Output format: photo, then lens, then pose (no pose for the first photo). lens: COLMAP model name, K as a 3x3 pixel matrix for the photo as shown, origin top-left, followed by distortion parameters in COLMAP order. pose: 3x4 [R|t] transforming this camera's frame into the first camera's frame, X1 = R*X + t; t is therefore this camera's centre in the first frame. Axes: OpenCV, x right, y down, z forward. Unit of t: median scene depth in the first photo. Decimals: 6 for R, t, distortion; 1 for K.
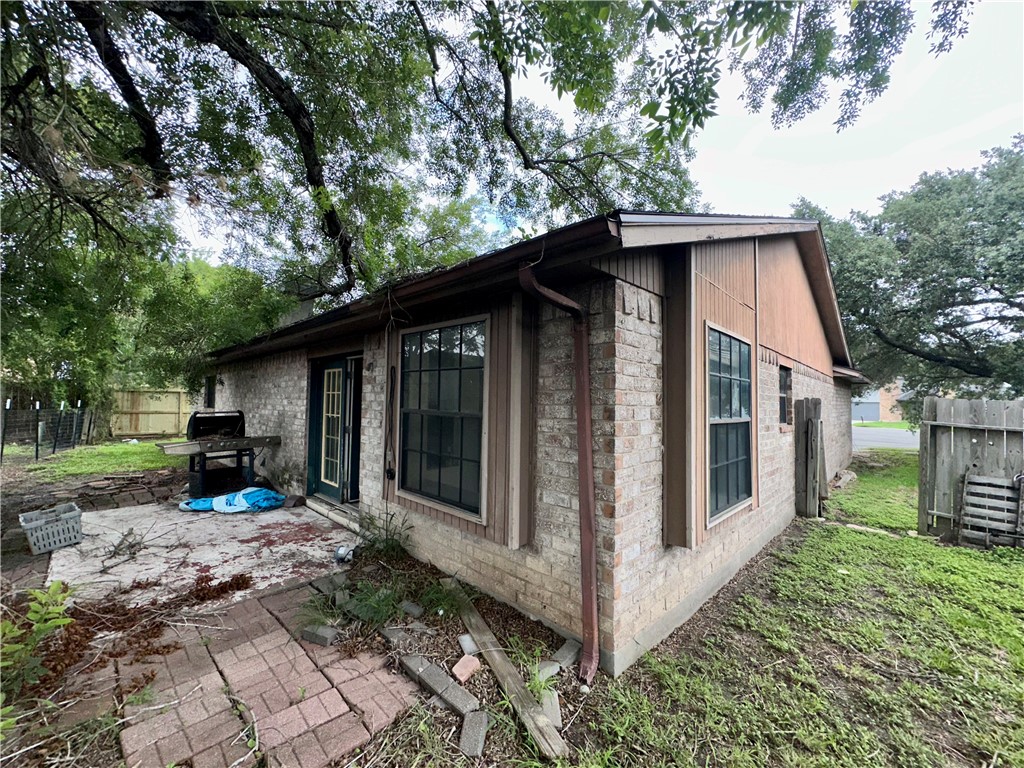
lens RADIAL K [[411.4, 0, 512.0], [0, 411.4, 384.0], [0, 0, 1]] dist [0.002240, 0.000285]
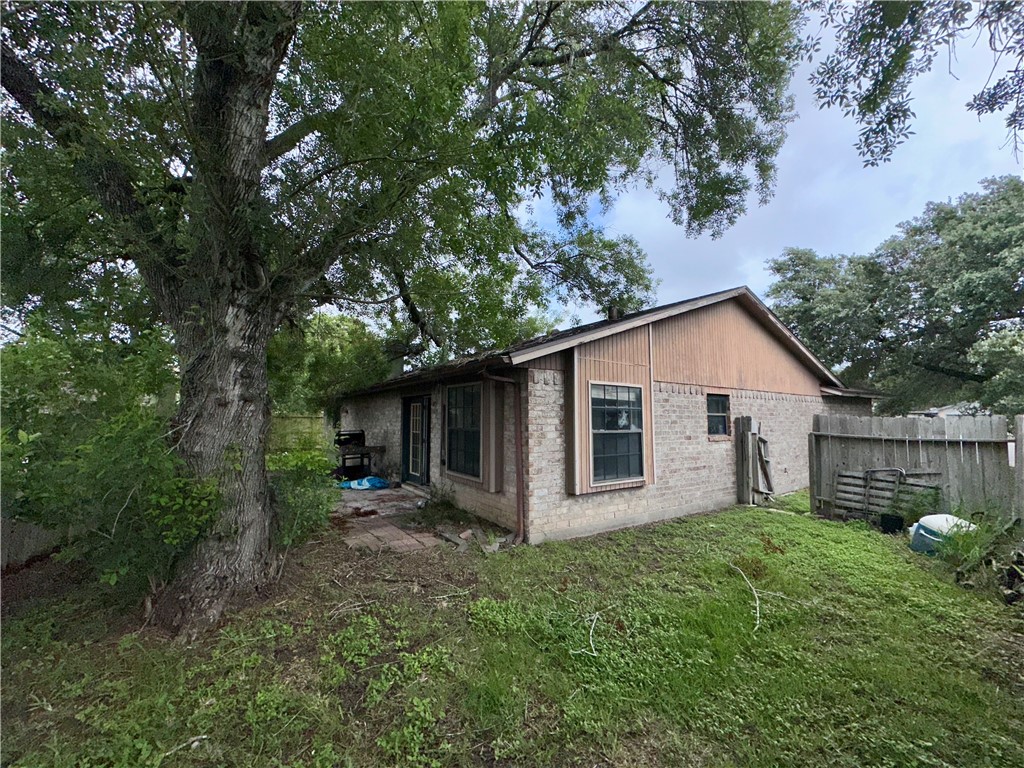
lens RADIAL K [[411.4, 0, 512.0], [0, 411.4, 384.0], [0, 0, 1]] dist [0.002240, 0.000285]
pose [[0.980907, -0.031659, -0.191881, 0.374289], [0.023143, 0.998652, -0.046457, -0.042683], [0.193093, 0.041129, 0.980318, -0.775696]]
